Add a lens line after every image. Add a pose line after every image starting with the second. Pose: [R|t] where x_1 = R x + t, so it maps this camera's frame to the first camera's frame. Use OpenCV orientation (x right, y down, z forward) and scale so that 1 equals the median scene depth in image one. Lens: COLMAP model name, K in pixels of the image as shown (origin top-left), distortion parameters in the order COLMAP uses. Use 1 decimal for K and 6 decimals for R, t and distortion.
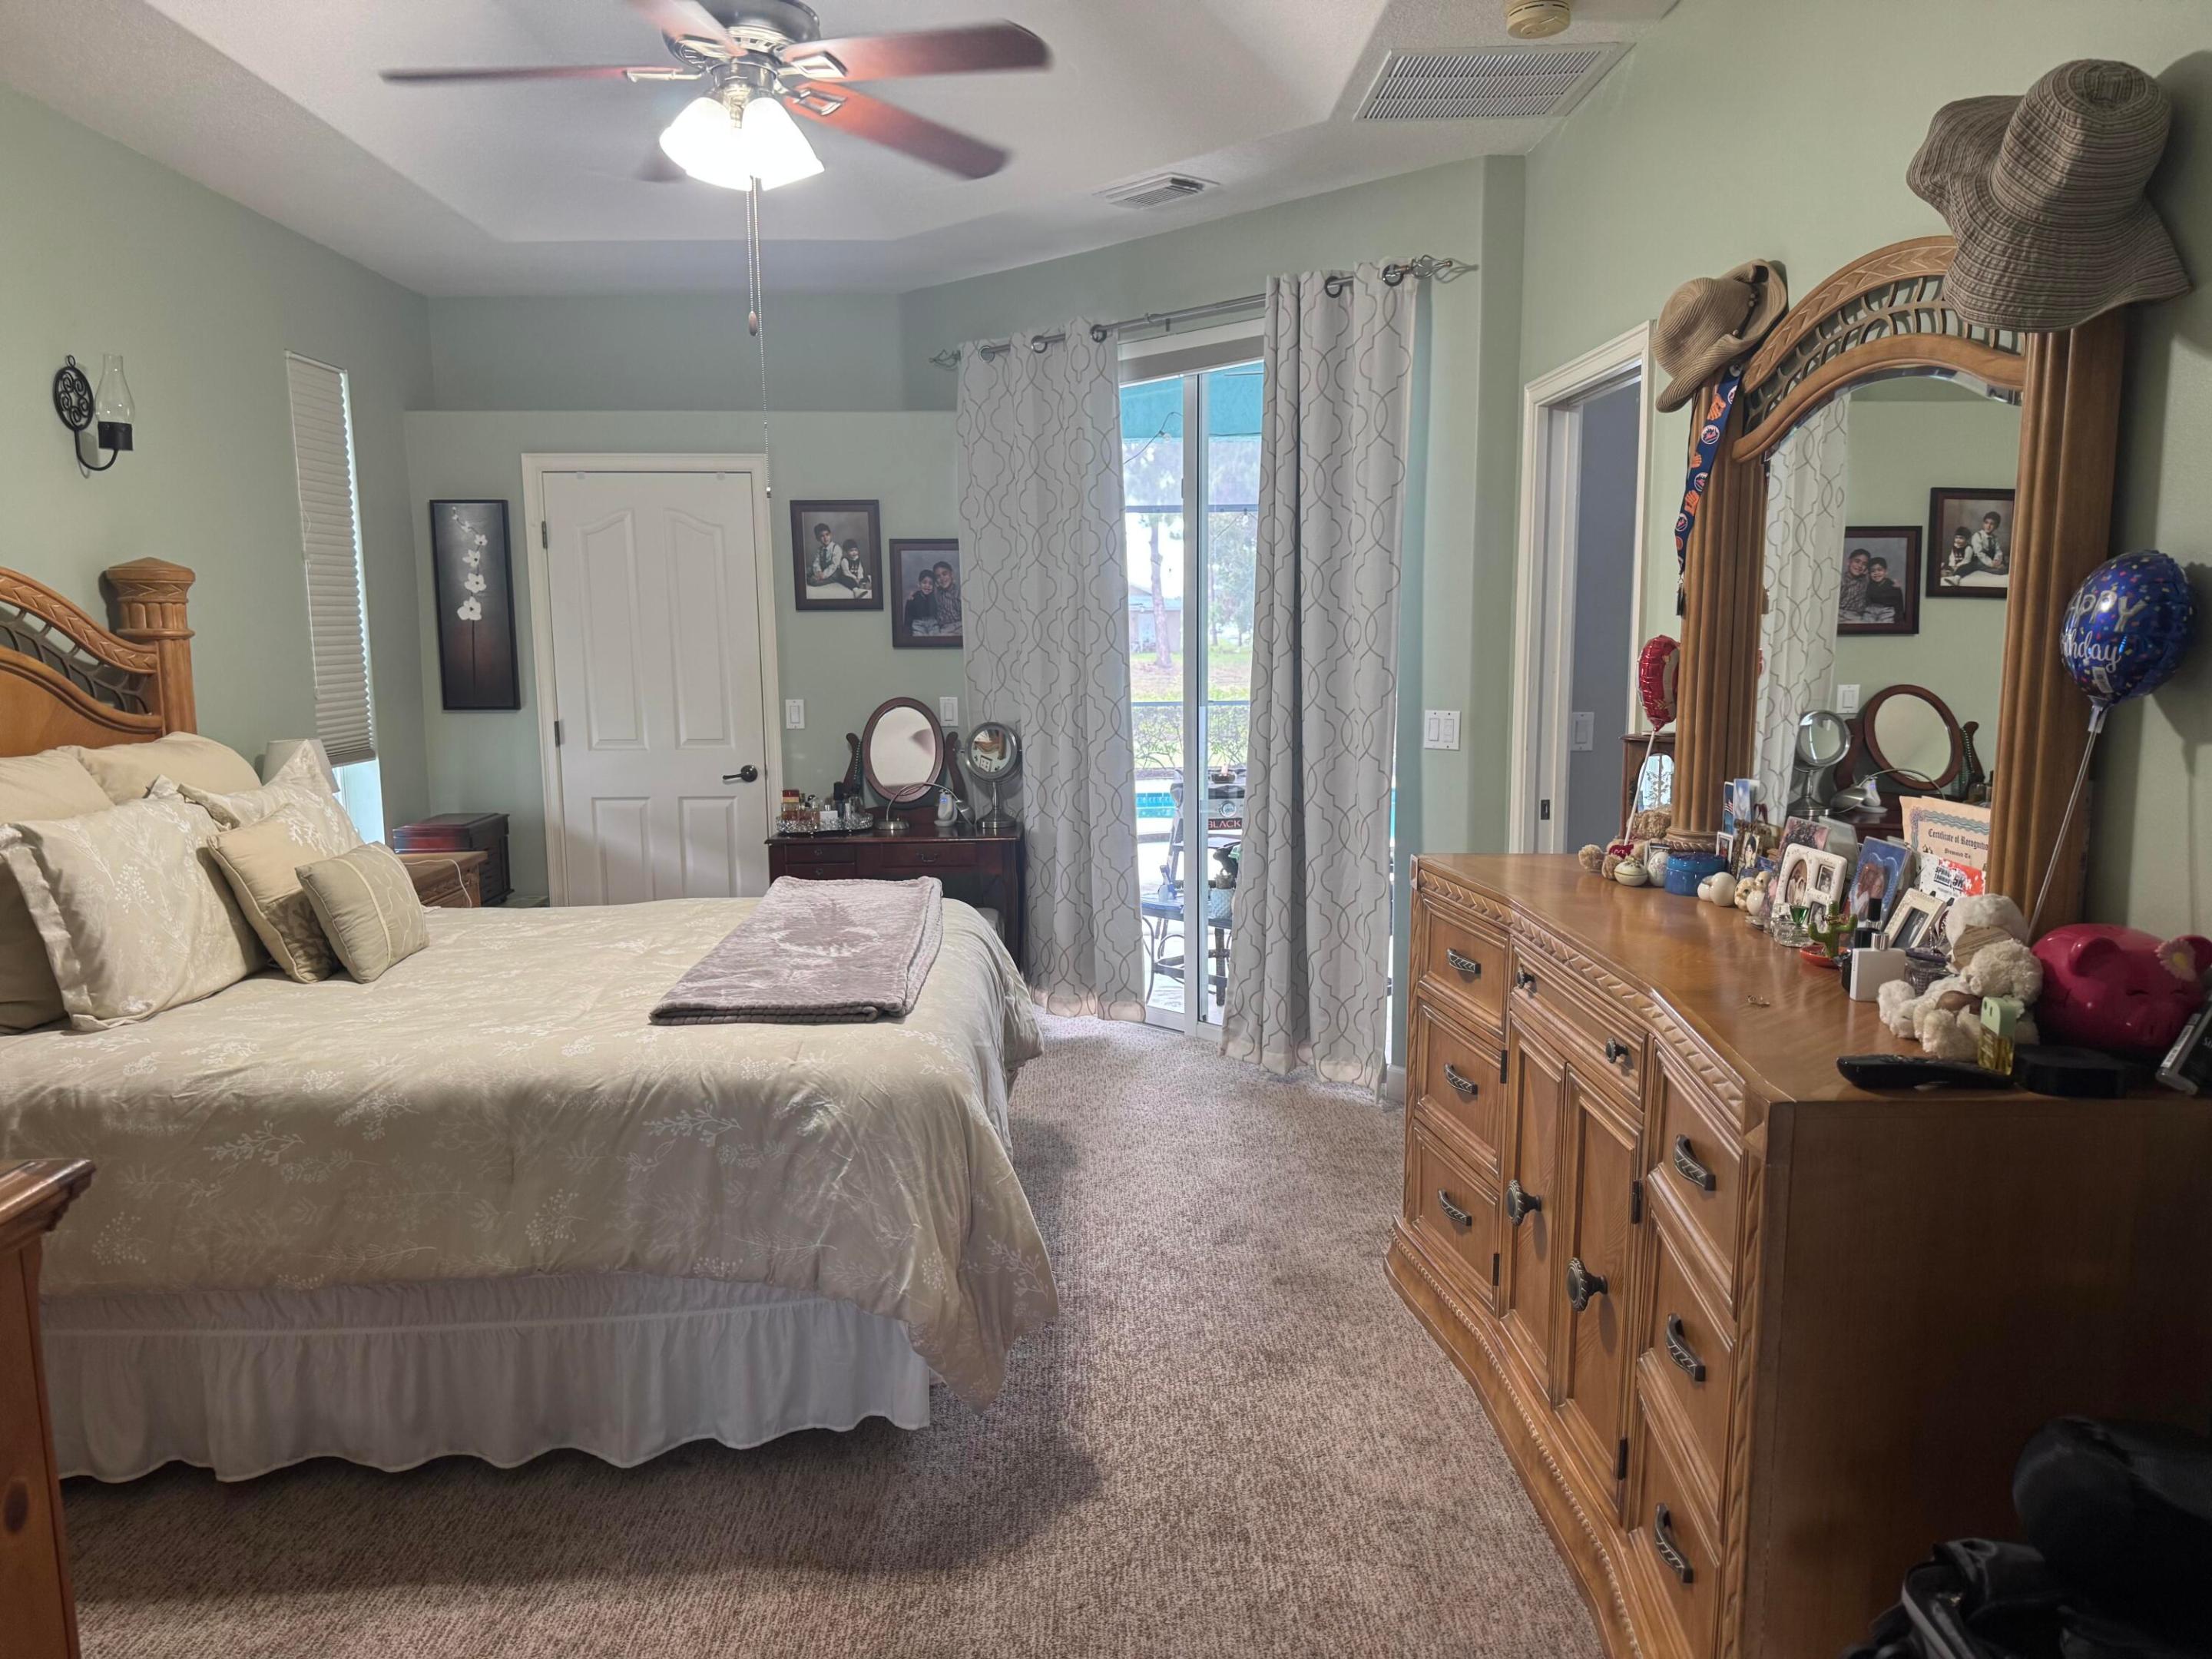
lens RADIAL K [[1561.1, 0, 1089.8], [0, 1561.1, 826.0], [0, 0, 1]] dist [0.070071, -0.104373]
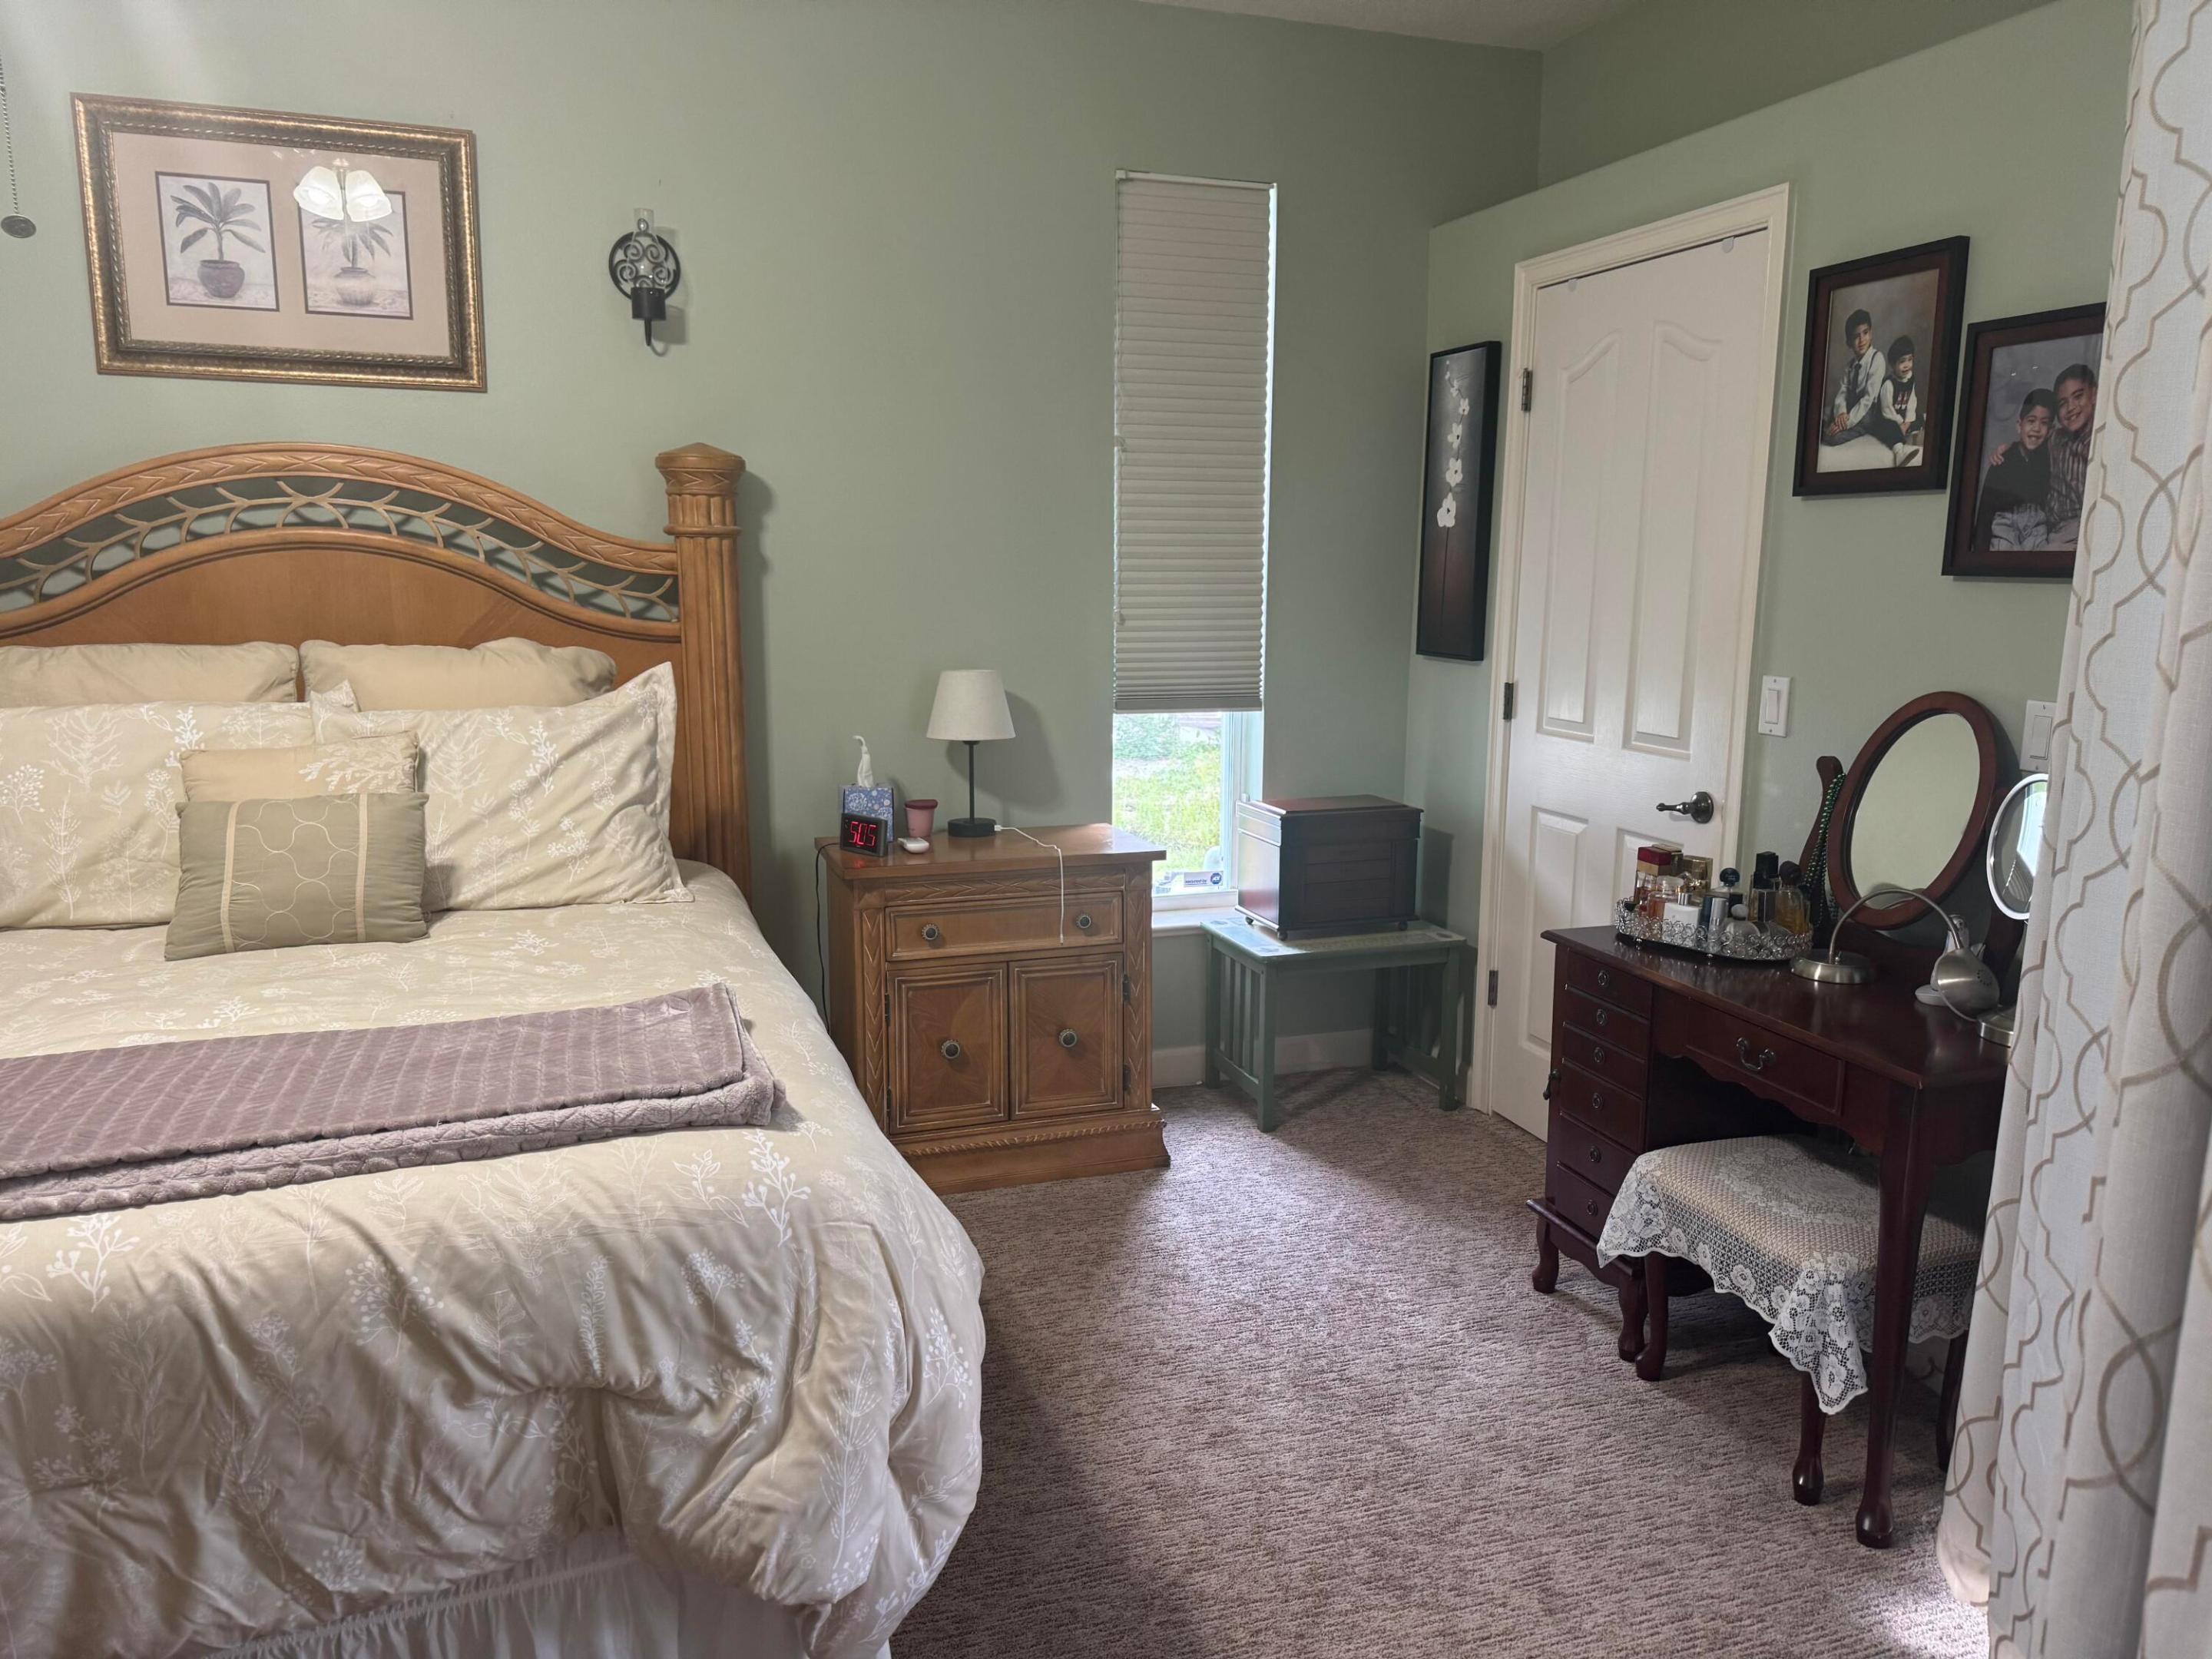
lens RADIAL K [[1561.1, 0, 1089.8], [0, 1561.1, 826.0], [0, 0, 1]] dist [0.070071, -0.104373]
pose [[0.327813, 0.168916, -0.929519, 0.219758], [-0.131666, 0.982453, 0.132101, -0.072525], [0.935523, 0.079082, 0.344301, 0.630645]]
